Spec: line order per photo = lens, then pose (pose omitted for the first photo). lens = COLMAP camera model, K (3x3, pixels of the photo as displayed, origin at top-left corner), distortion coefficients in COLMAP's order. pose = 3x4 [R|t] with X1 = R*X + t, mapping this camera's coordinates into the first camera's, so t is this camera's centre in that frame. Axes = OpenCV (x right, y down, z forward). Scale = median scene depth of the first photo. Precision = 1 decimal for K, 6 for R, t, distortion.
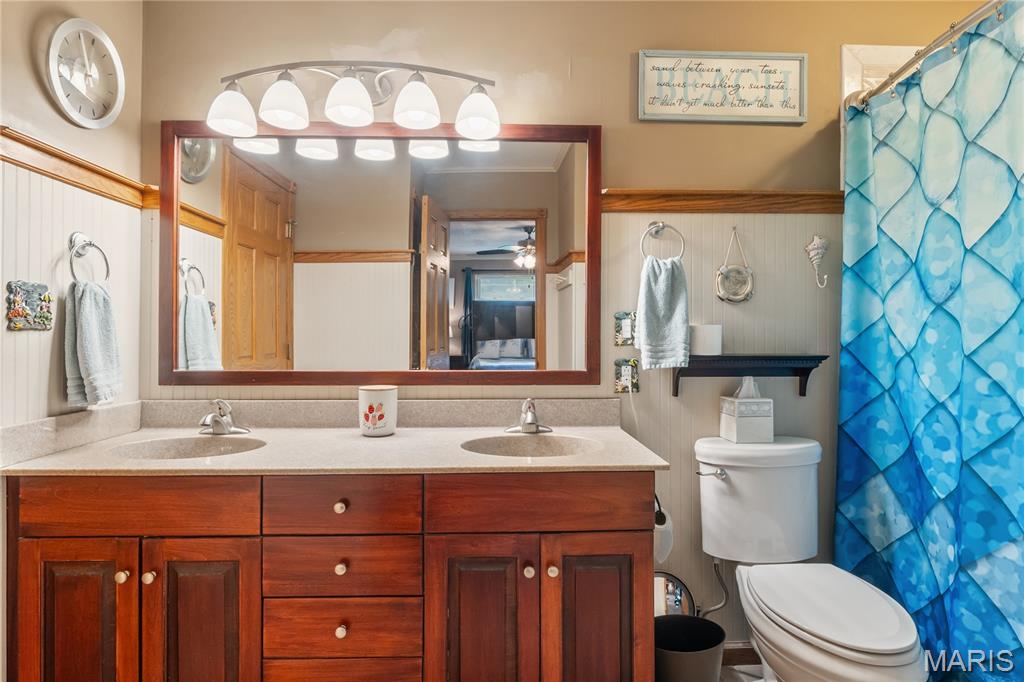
lens RADIAL K [[557.9, 0, 518.9], [0, 557.9, 333.3], [0, 0, 1]] dist [-0.003993, 0.000124]
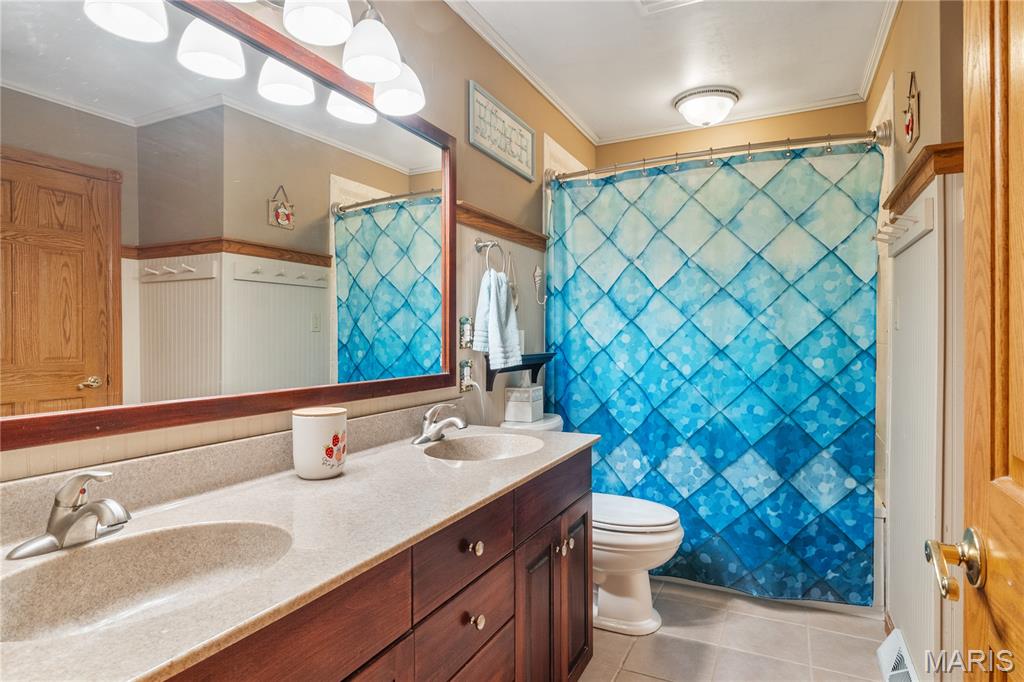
lens RADIAL K [[557.9, 0, 518.3], [0, 557.9, 343.9], [0, 0, 1]] dist [-0.003993, 0.000124]
pose [[0.472628, -0.011254, 0.881190, -0.825382], [0.002526, 0.999932, 0.011416, 0.001369], [-0.881258, -0.003170, 0.472625, 0.456548]]
